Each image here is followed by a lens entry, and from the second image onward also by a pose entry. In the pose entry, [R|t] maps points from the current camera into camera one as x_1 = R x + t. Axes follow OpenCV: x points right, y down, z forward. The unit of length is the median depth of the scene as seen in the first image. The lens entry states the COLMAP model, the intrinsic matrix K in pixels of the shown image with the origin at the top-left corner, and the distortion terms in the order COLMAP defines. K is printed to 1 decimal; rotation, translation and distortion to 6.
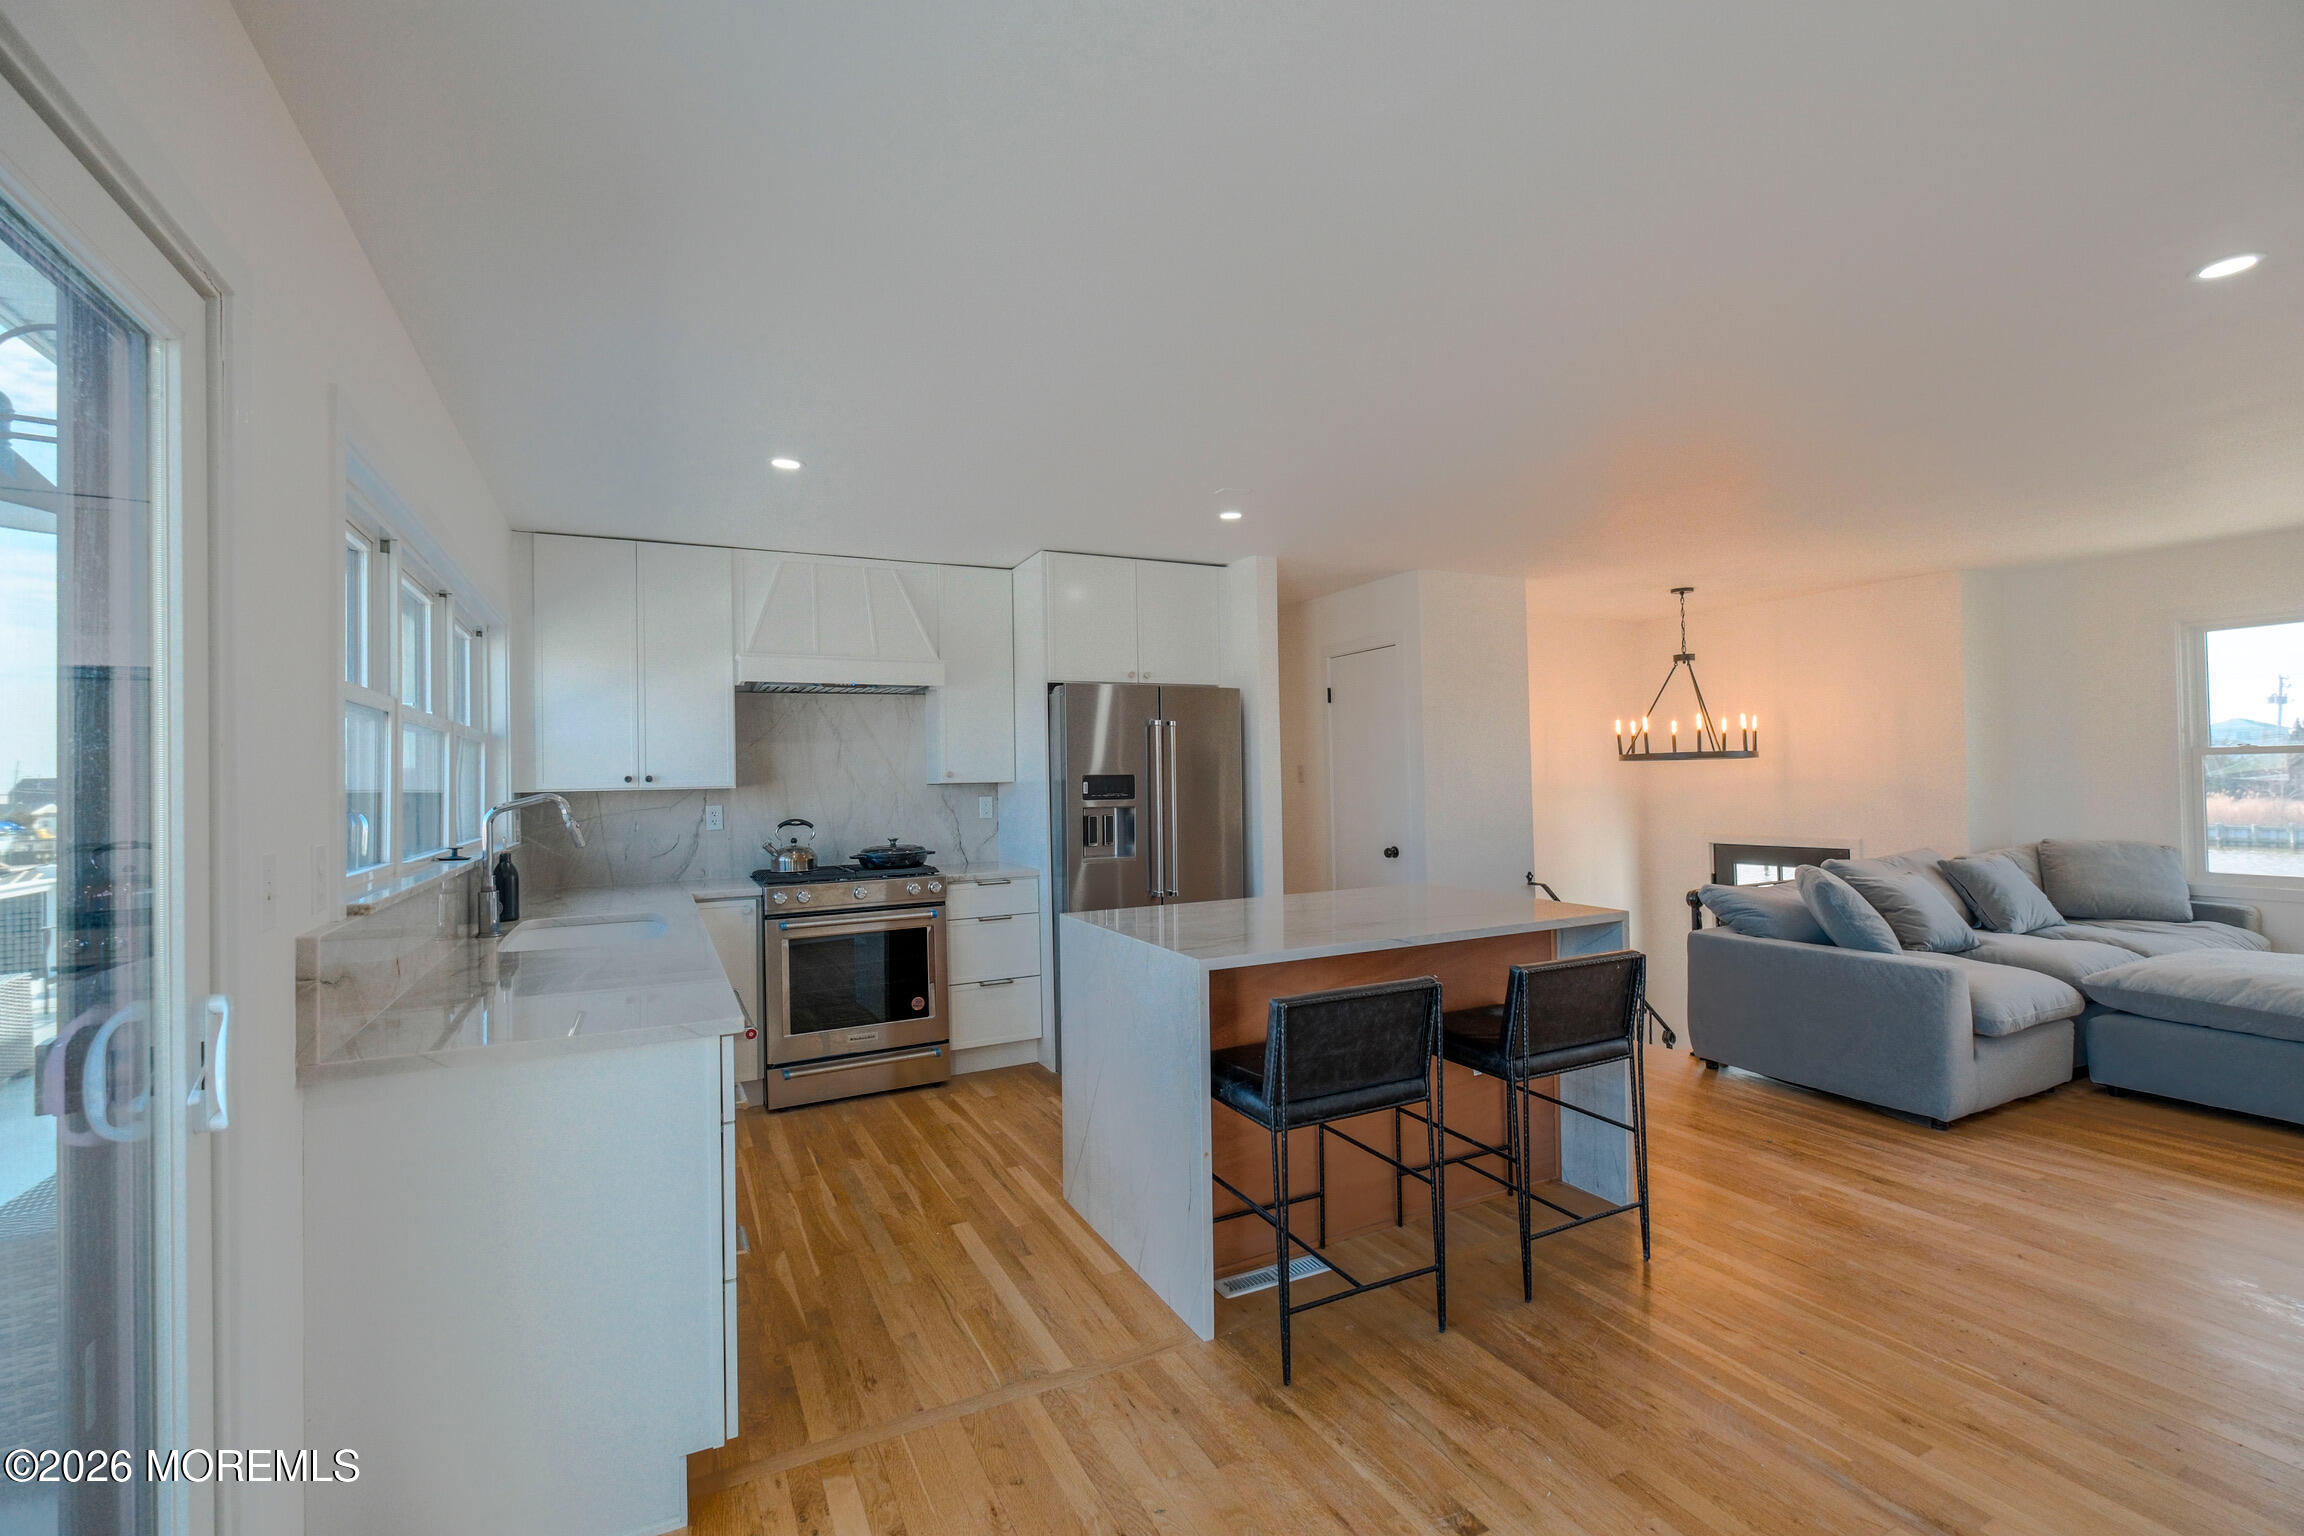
lens RADIAL K [[1000.4, 0, 1150.1], [0, 1000.4, 761.5], [0, 0, 1]] dist [-0.002242, -0.001120]
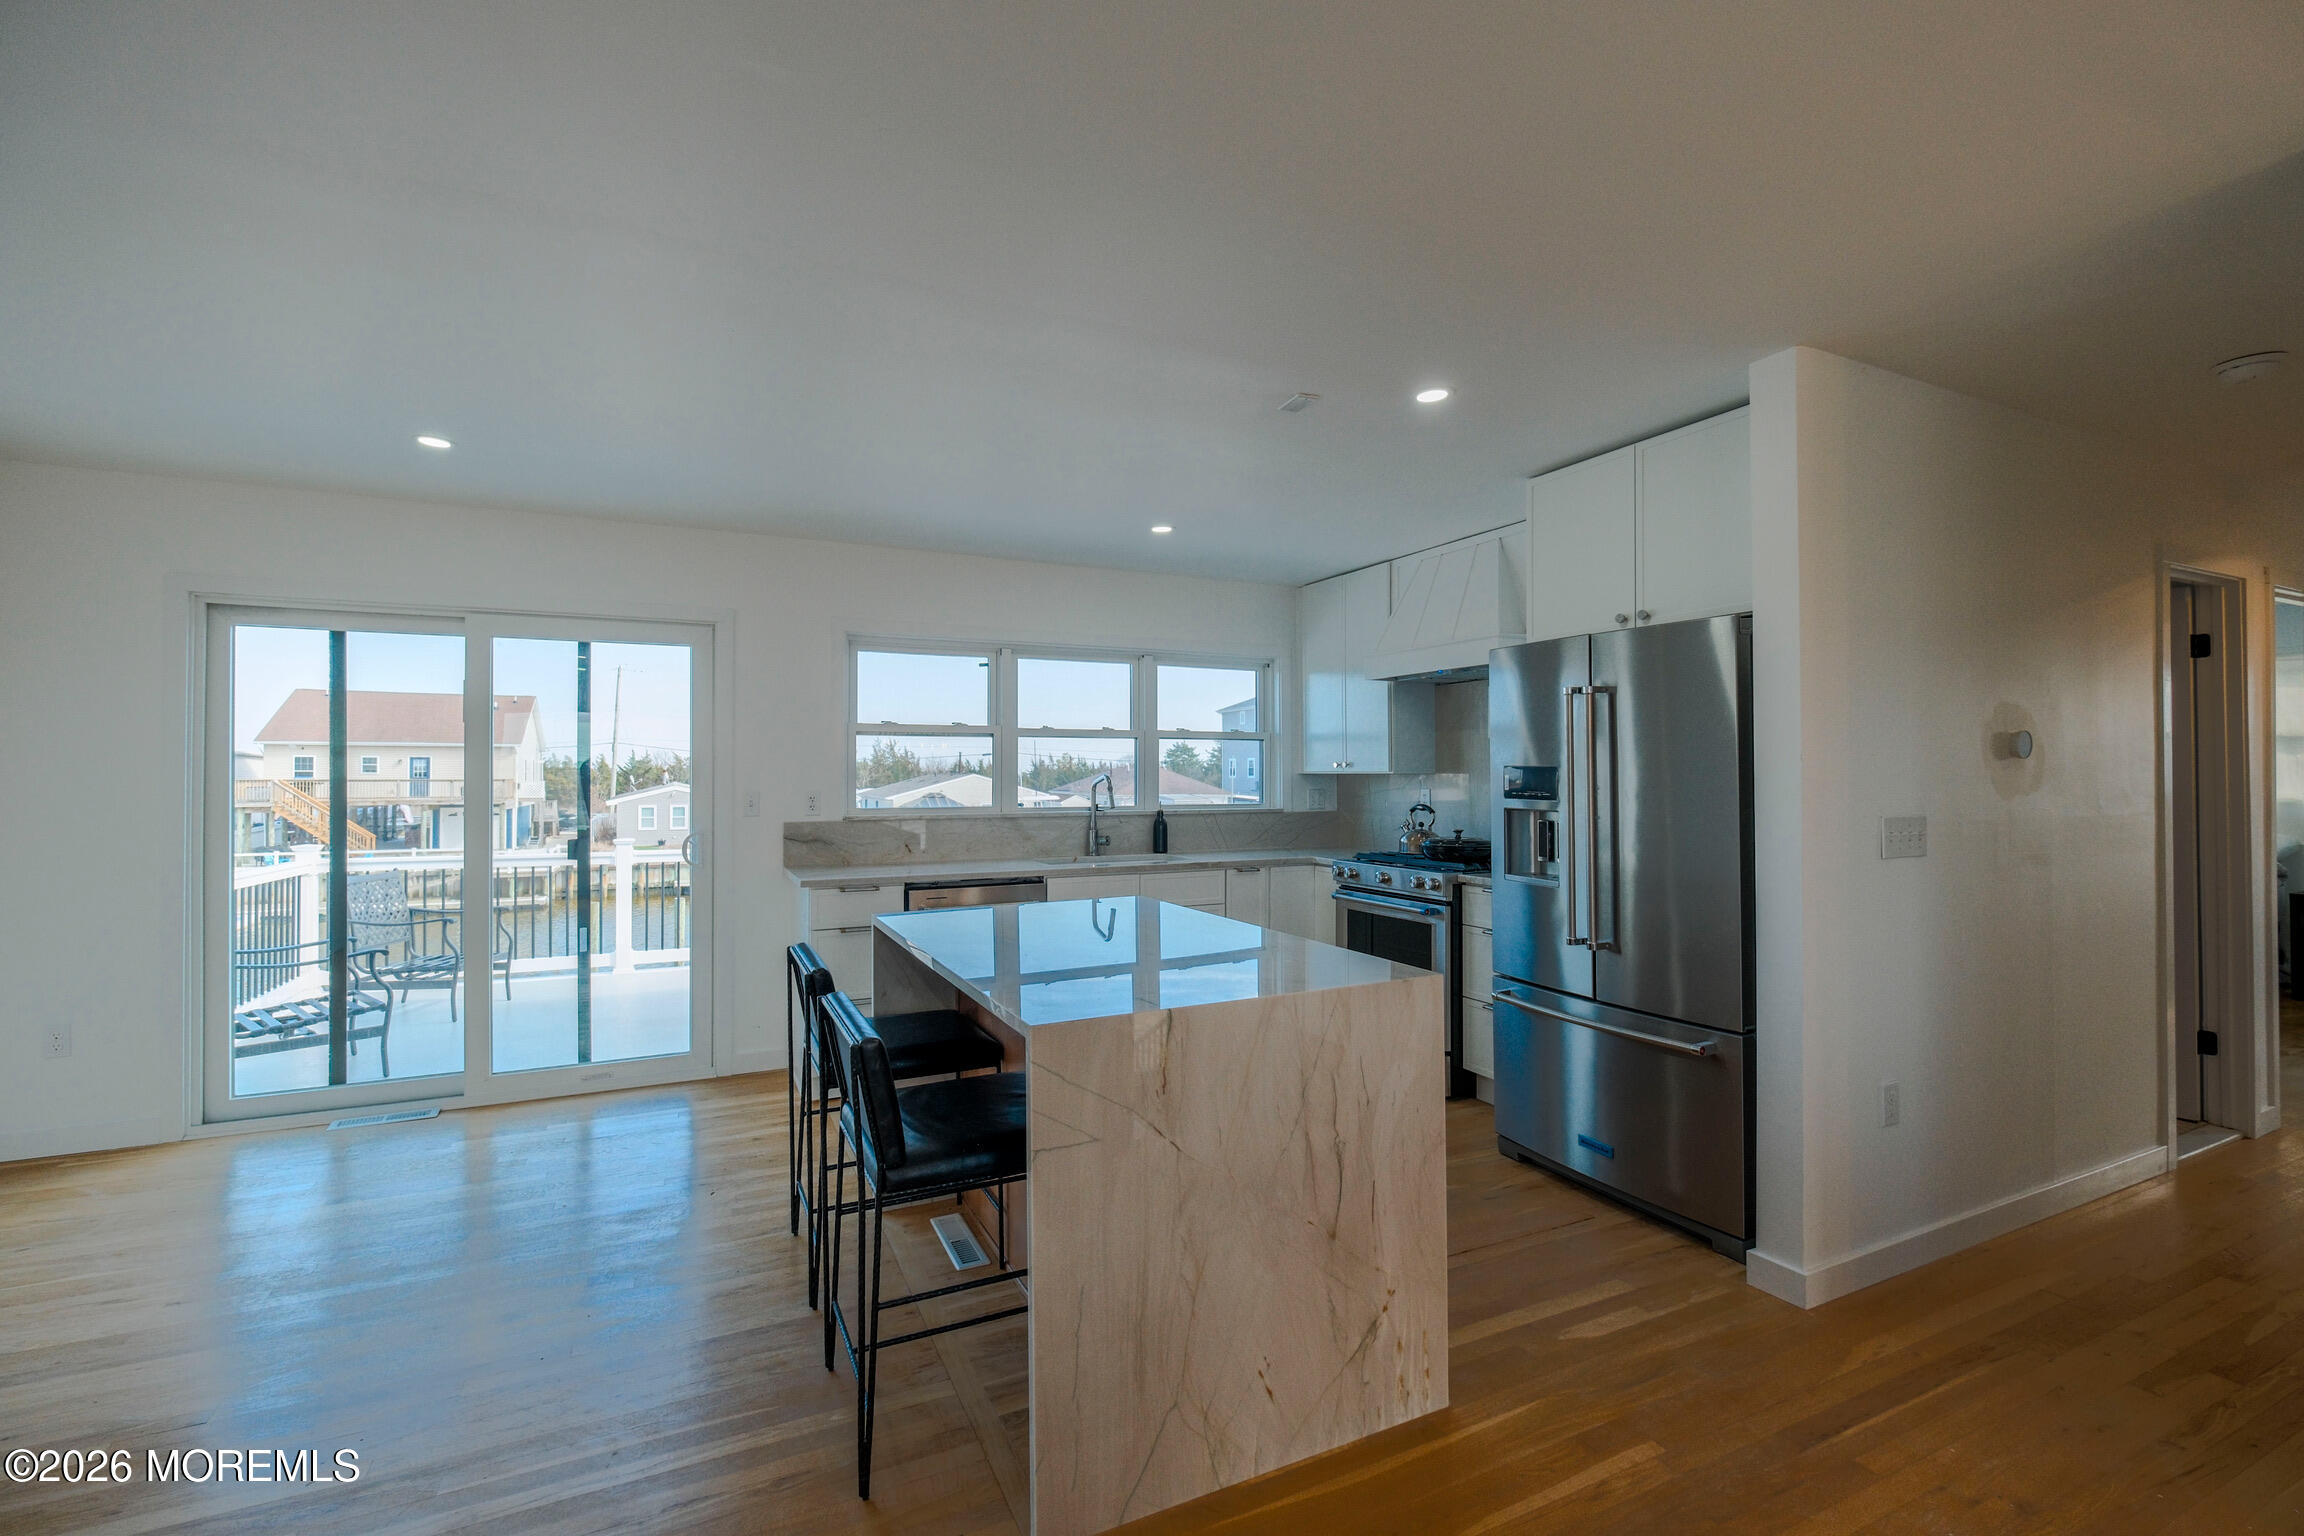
lens RADIAL K [[1000.4, 0, 1153.4], [0, 1000.4, 760.4], [0, 0, 1]] dist [-0.002242, -0.001120]
pose [[-0.013673, 0.007499, -0.999878, 0.773121], [0.018275, 0.999807, 0.007249, -0.001402], [0.999739, -0.018174, -0.013808, 0.805189]]
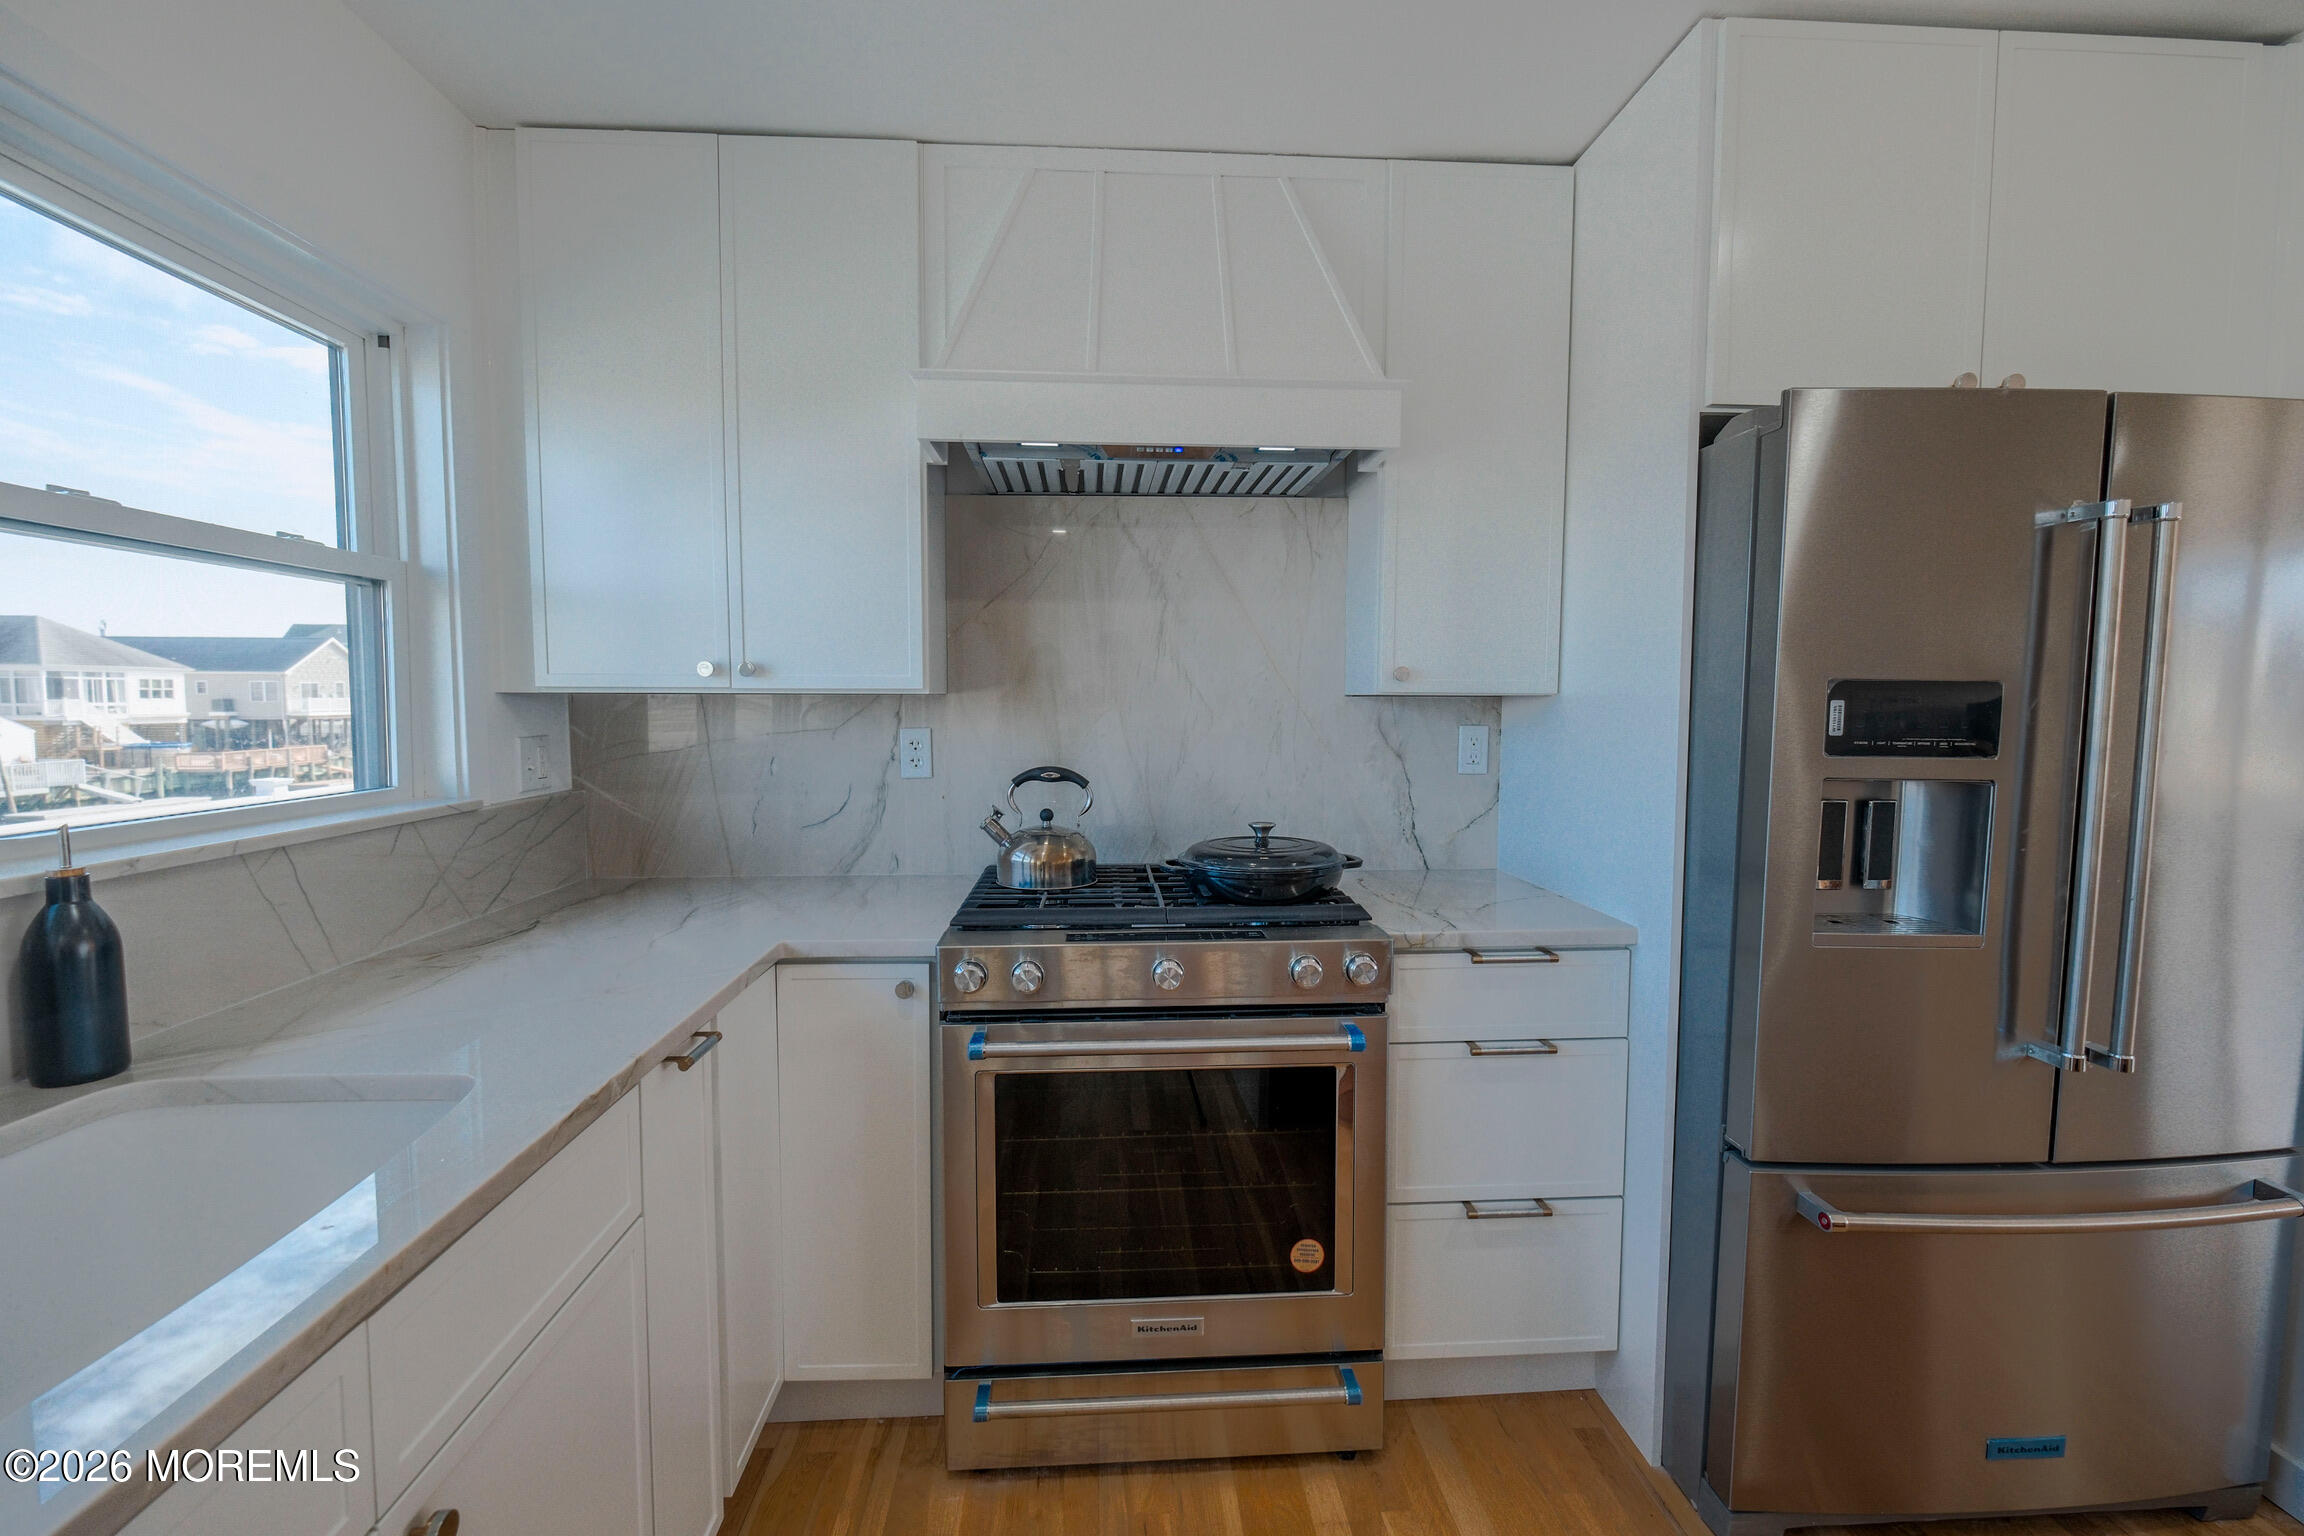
lens RADIAL K [[1000.4, 0, 1152.1], [0, 1000.4, 756.8], [0, 0, 1]] dist [-0.002242, -0.001120]
pose [[0.919588, 0.047560, -0.389994, -0.153925], [-0.014943, 0.996162, 0.086249, 0.015439], [0.392599, -0.073486, 0.916769, 0.671079]]
